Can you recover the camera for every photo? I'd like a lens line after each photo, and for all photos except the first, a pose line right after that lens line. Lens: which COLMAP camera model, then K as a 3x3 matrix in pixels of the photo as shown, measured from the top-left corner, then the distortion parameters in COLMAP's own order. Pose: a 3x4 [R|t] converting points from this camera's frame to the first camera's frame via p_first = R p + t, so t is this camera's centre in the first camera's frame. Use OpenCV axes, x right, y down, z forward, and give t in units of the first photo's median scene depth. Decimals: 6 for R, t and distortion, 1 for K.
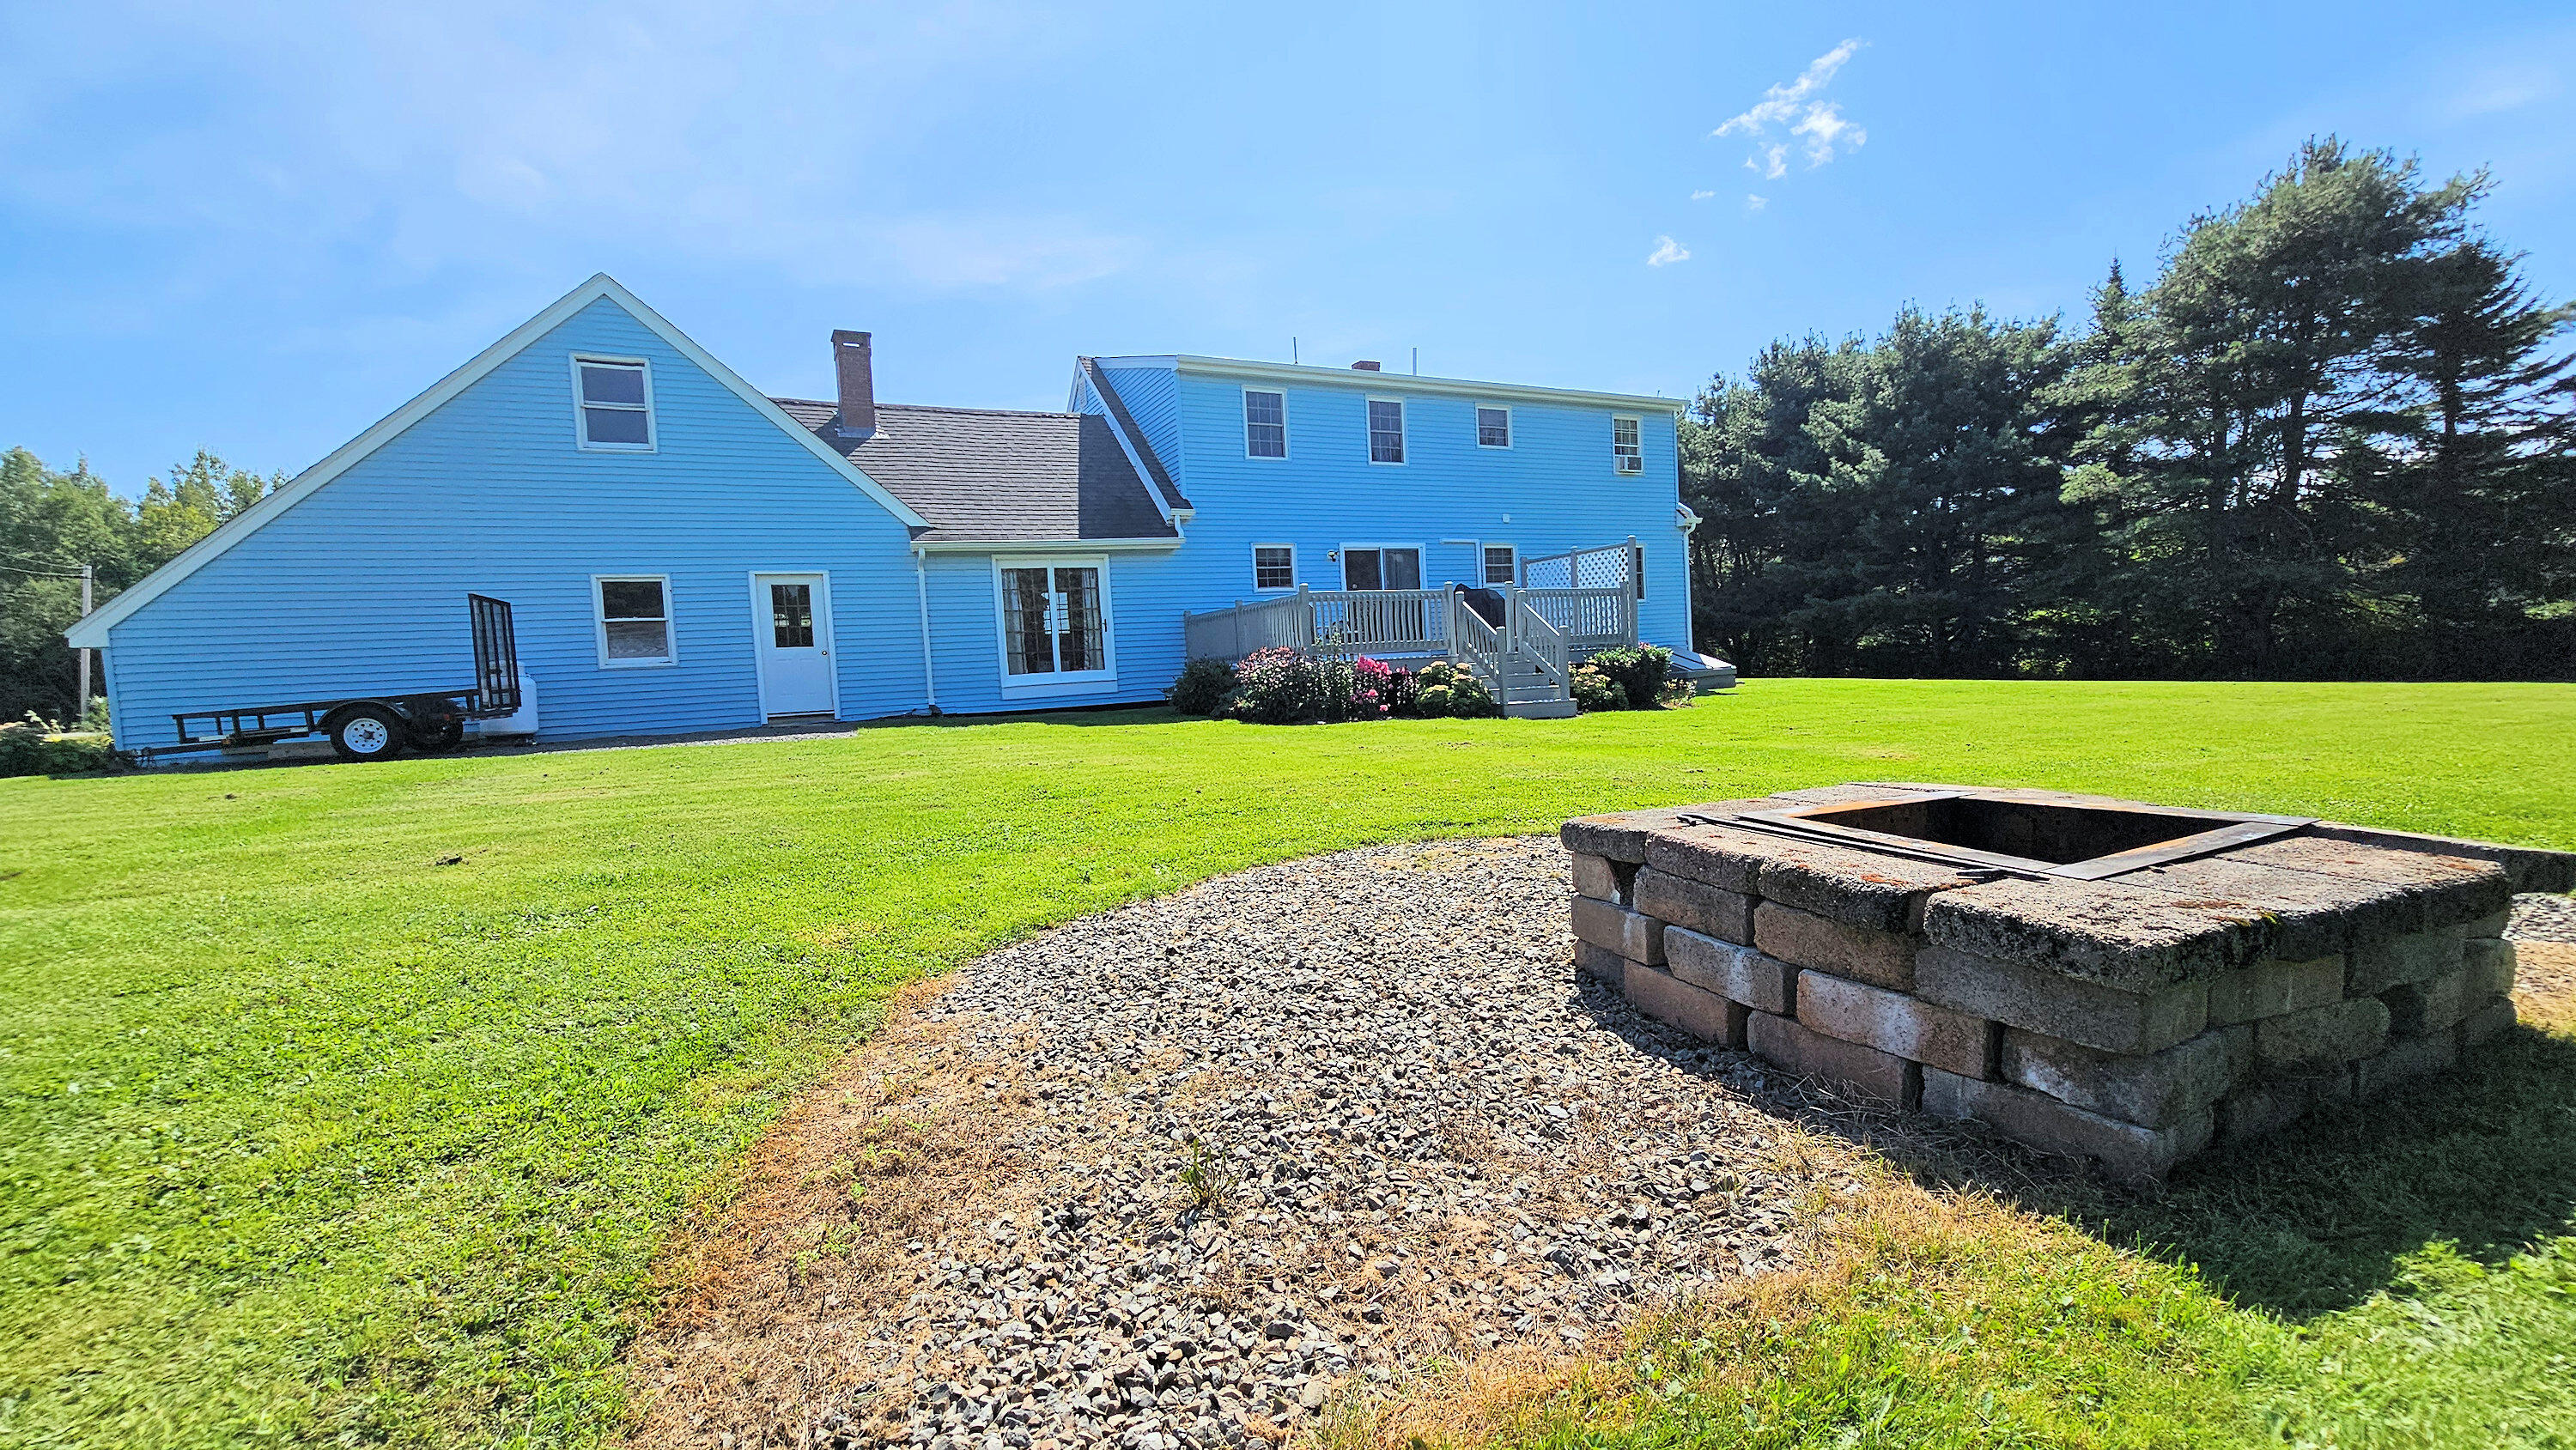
lens RADIAL K [[1037.4, 0, 1298.6], [0, 1037.4, 732.7], [0, 0, 1]] dist [-0.001539, -0.002097]
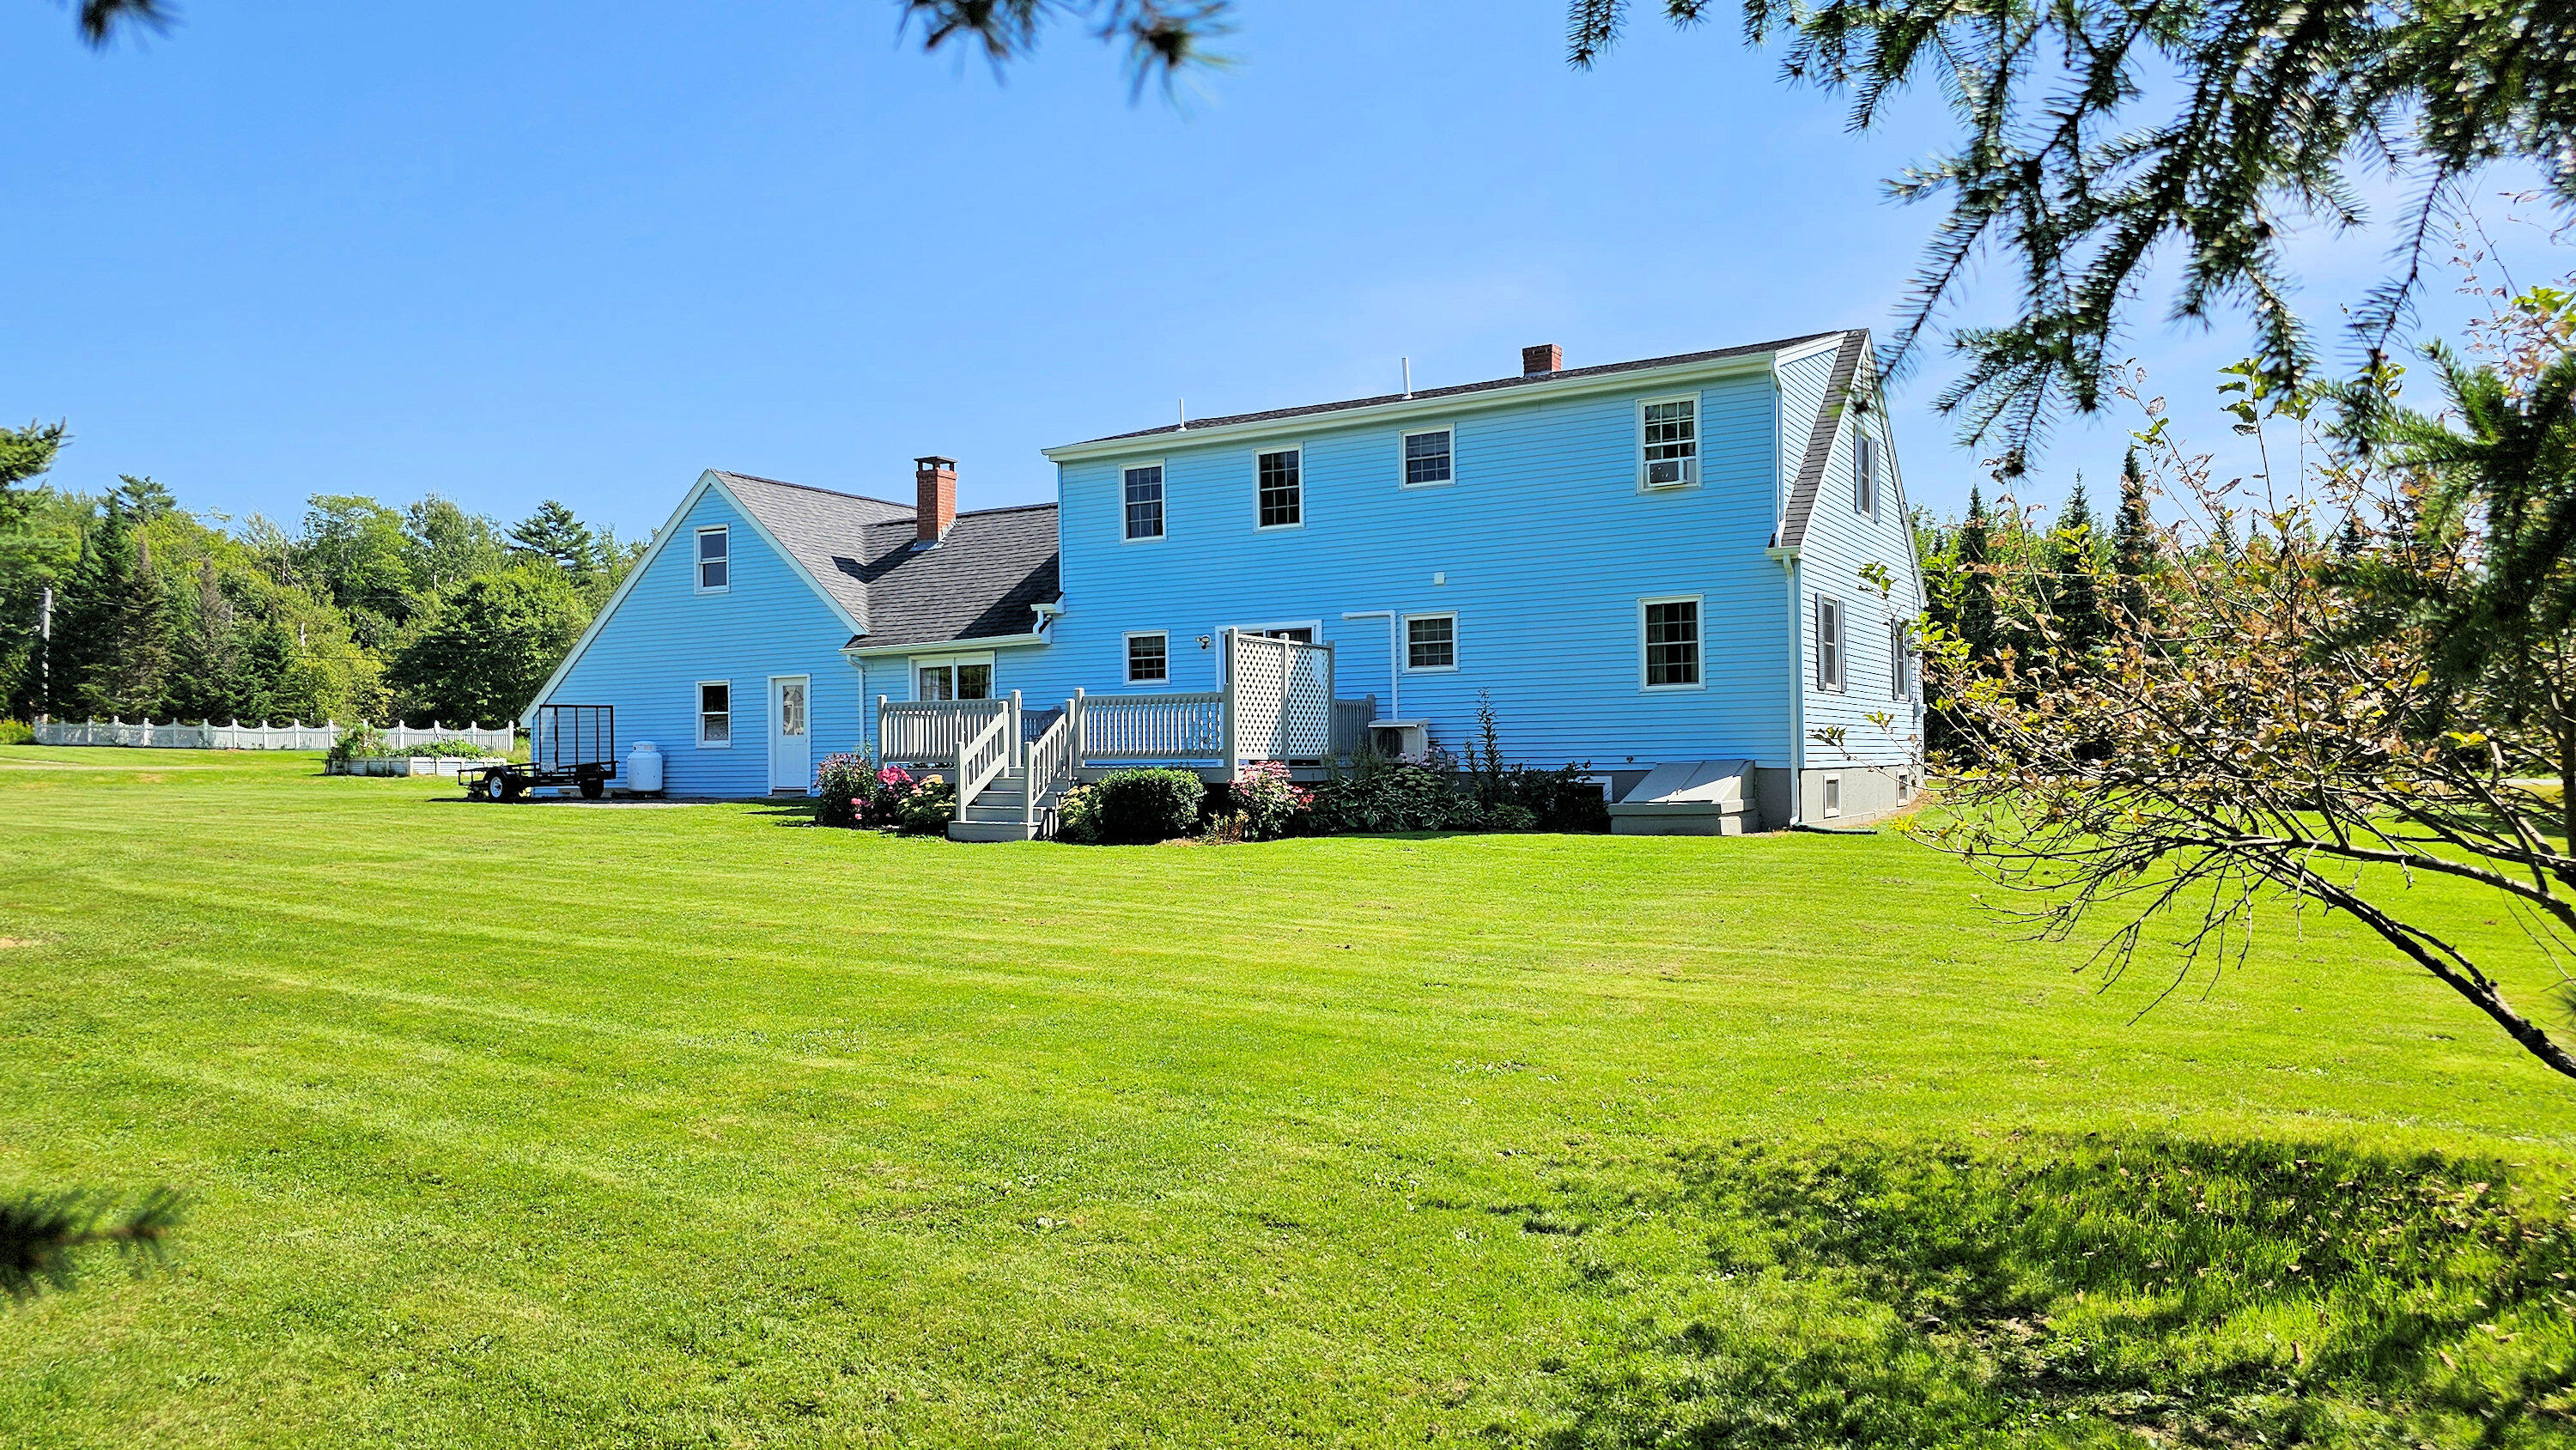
lens RADIAL K [[1708.8, 0, 1434.6], [0, 1708.8, 733.2], [0, 0, 1]] dist [0.002444, -0.021094]
pose [[0.581556, 0.037813, -0.812627, 1.329152], [-0.068461, 0.997650, -0.002572, -0.107507], [0.810620, 0.057129, 0.582779, 0.344489]]
